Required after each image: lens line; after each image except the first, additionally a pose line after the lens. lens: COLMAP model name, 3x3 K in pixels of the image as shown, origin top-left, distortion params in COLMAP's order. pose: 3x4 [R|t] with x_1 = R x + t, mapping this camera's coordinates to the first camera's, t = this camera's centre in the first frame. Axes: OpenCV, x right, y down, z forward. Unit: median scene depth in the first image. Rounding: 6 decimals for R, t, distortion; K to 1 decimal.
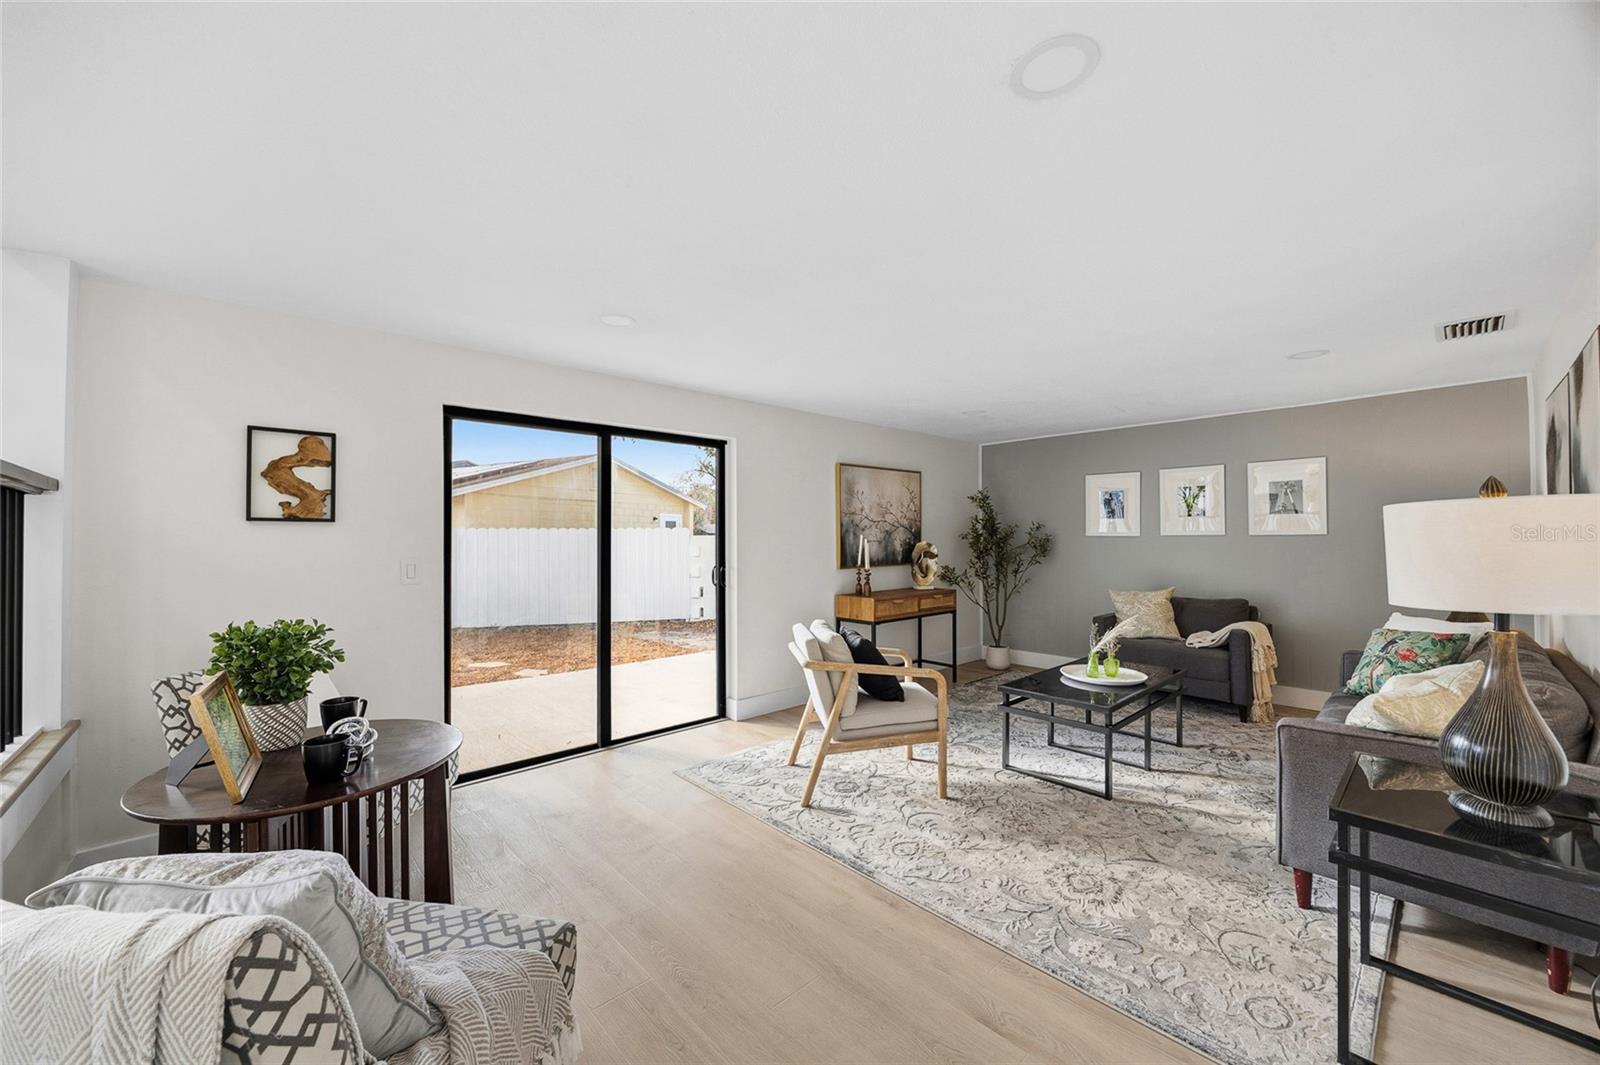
lens RADIAL K [[608.6, 0, 810.9], [0, 608.6, 538.6], [0, 0, 1]] dist [-0.000050, -0.000317]
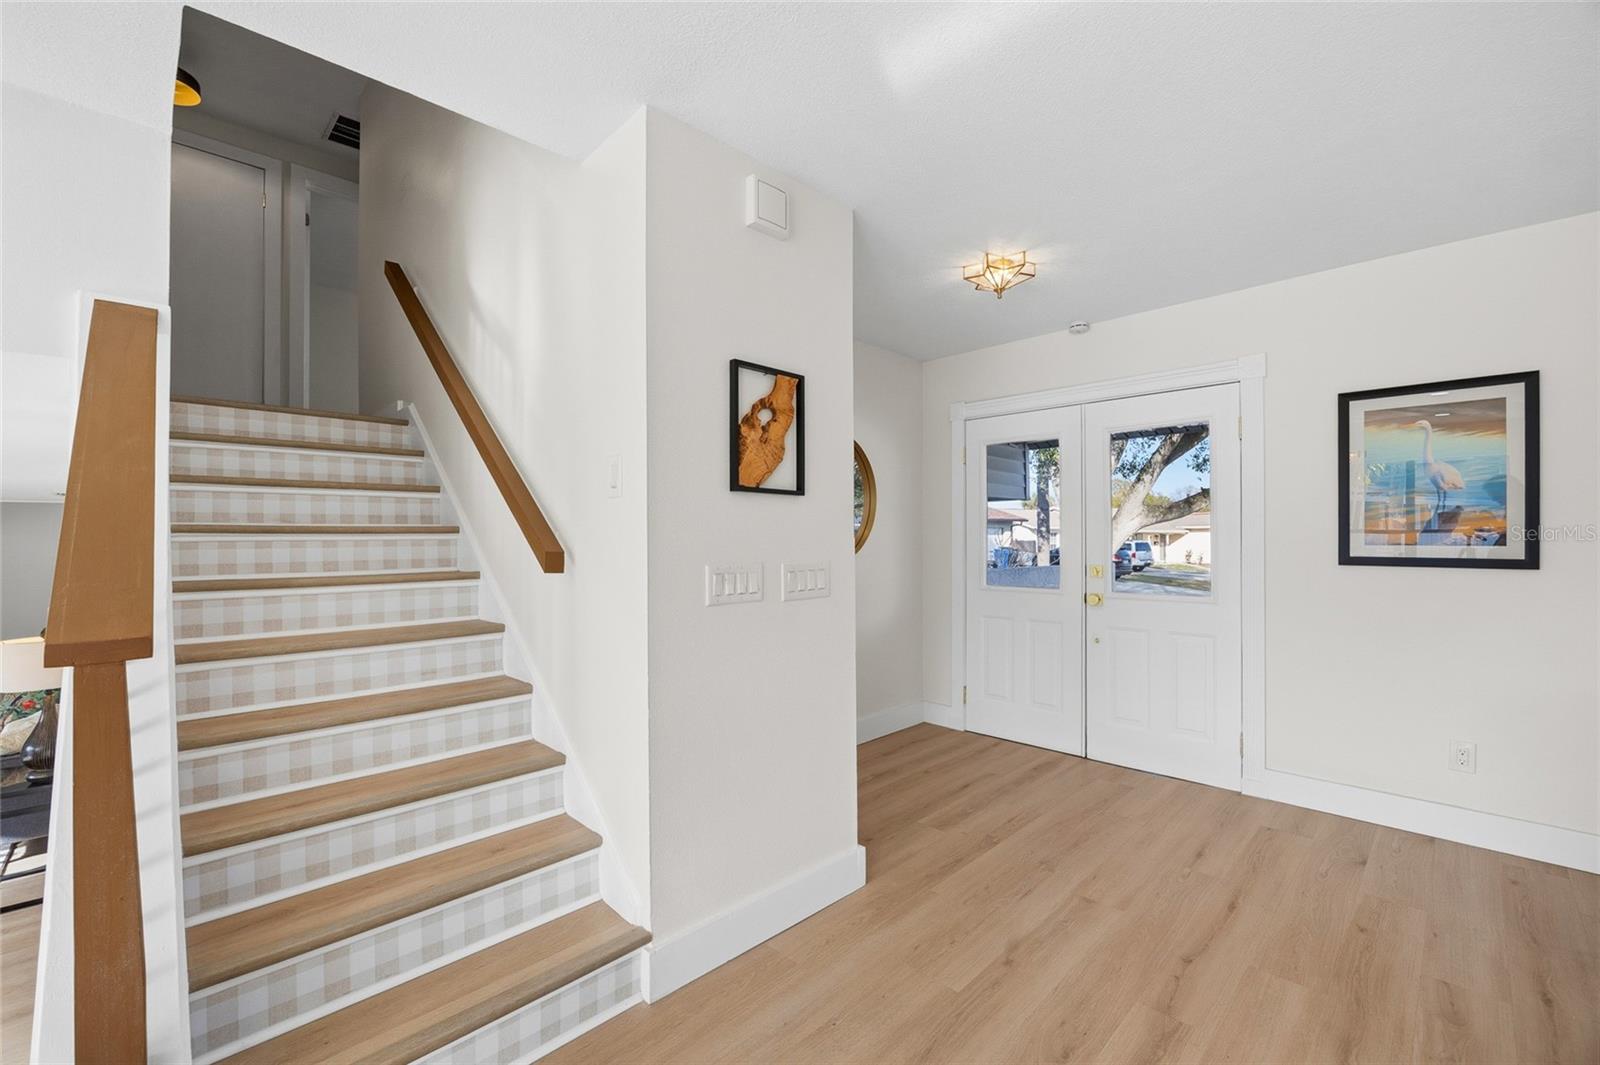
lens RADIAL K [[671.3, 0, 802.1], [0, 671.3, 532.5], [0, 0, 1]] dist [-0.012655, 0.000778]
pose [[-0.031062, 0.014890, 0.999407, -0.518844], [0.000955, 0.999889, -0.014867, -0.150276], [-0.999517, 0.000493, -0.031073, -0.620529]]
